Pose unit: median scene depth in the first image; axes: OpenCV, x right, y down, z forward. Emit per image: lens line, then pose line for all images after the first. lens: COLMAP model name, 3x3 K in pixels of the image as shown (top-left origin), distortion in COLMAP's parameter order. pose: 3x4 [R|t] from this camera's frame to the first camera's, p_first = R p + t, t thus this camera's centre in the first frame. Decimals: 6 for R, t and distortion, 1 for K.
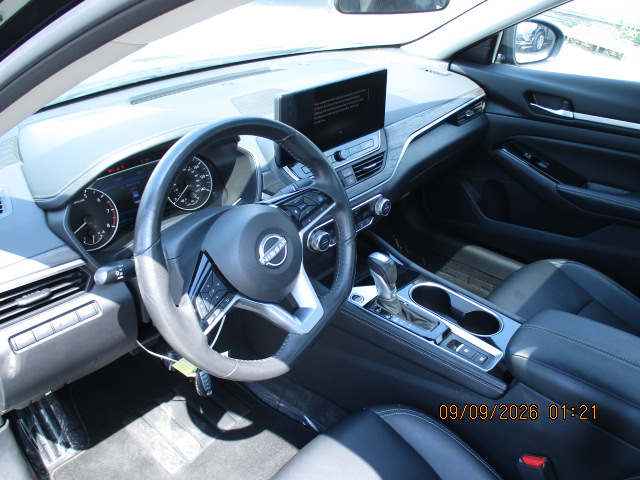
lens RADIAL K [[534.7, 0, 320.0], [0, 534.7, 240.0], [0, 0, 1]] dist [-0.035889, 0.004971]
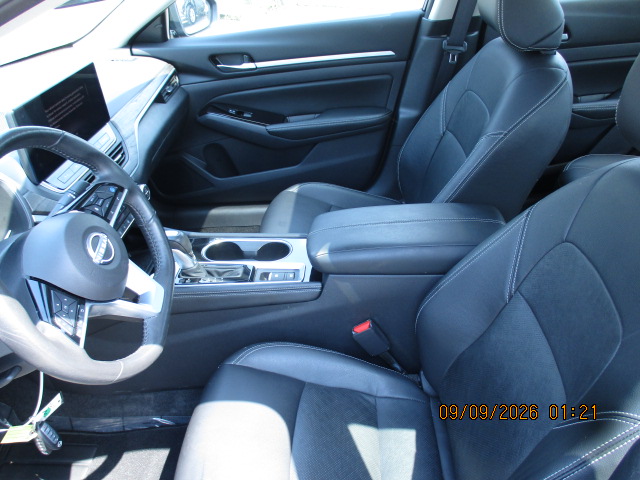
lens RADIAL K [[534.7, 0, 320.0], [0, 534.7, 240.0], [0, 0, 1]] dist [-0.035889, 0.004971]
pose [[0.776369, -0.396321, 0.490082, -0.164102], [0.388391, 0.913218, 0.123229, 0.028427], [-0.496390, 0.094672, 0.862922, -0.041330]]
